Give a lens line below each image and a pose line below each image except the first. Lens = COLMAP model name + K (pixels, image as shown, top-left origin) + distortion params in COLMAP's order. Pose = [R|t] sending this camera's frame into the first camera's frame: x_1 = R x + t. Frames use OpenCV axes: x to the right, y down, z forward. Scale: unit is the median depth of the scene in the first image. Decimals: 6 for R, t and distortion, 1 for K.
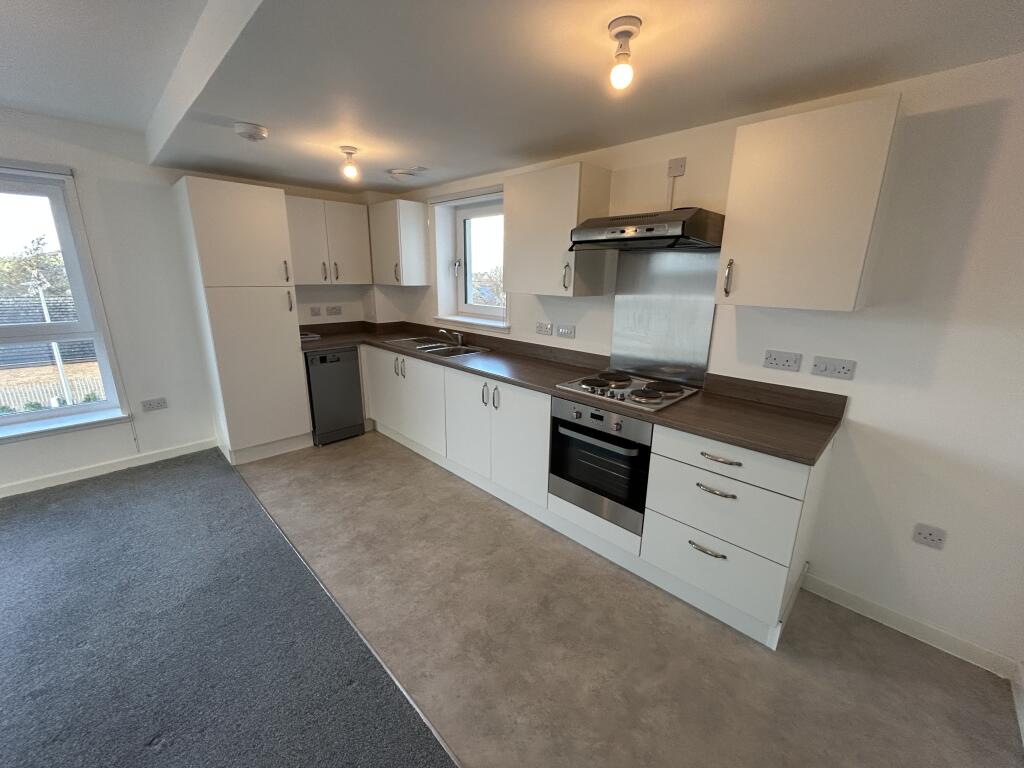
lens RADIAL K [[418.4, 0, 509.0], [0, 418.4, 382.5], [0, 0, 1]] dist [-0.003100, -0.000550]
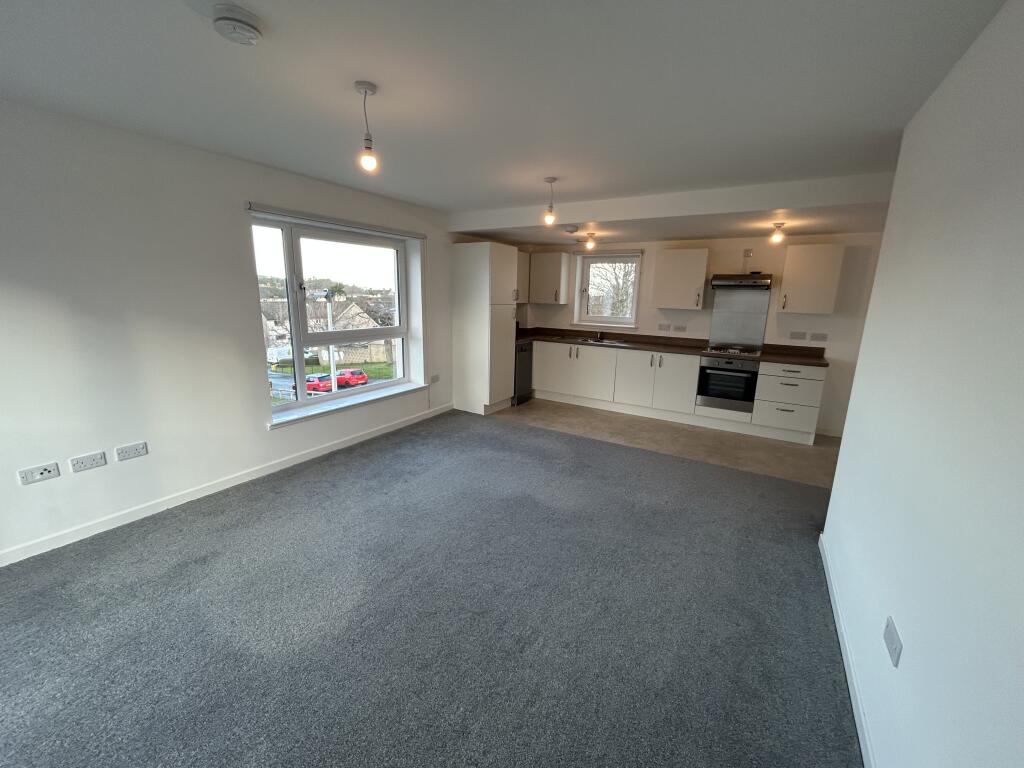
lens RADIAL K [[415.8, 0, 512.0], [0, 415.8, 384.0], [0, 0, 1]] dist [0.001066, 0.000140]
pose [[0.973566, -0.042158, 0.224481, -1.093829], [0.049562, 0.998394, -0.027446, 0.153505], [-0.222963, 0.037846, 0.974092, -0.696890]]
